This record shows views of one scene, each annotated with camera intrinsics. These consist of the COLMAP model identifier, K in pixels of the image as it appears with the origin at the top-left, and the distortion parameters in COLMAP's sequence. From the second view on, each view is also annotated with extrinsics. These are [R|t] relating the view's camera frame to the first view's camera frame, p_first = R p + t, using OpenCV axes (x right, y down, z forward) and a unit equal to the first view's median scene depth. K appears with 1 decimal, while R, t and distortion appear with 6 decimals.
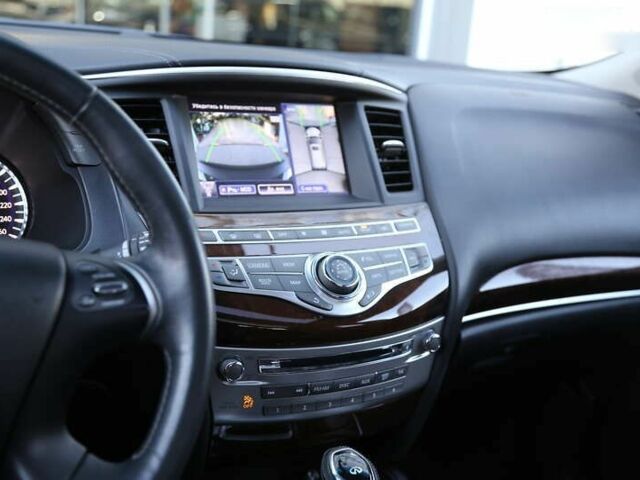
lens RADIAL K [[881.1, 0, 338.2], [0, 881.1, 247.5], [0, 0, 1]] dist [0.100391, 0.000000]
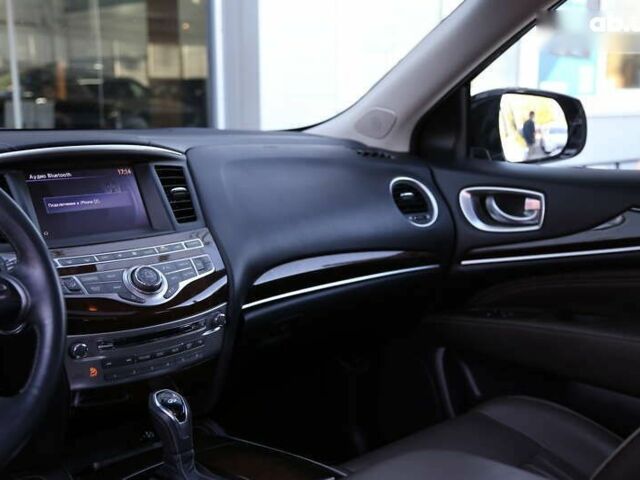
lens RADIAL K [[881.1, 0, 322.0], [0, 881.1, 238.9], [0, 0, 1]] dist [0.100391, 0.000000]
pose [[0.976363, -0.122184, 0.178286, 0.027965], [0.136683, 0.988038, -0.071400, 0.102421], [-0.167429, 0.094081, 0.981385, -0.459982]]
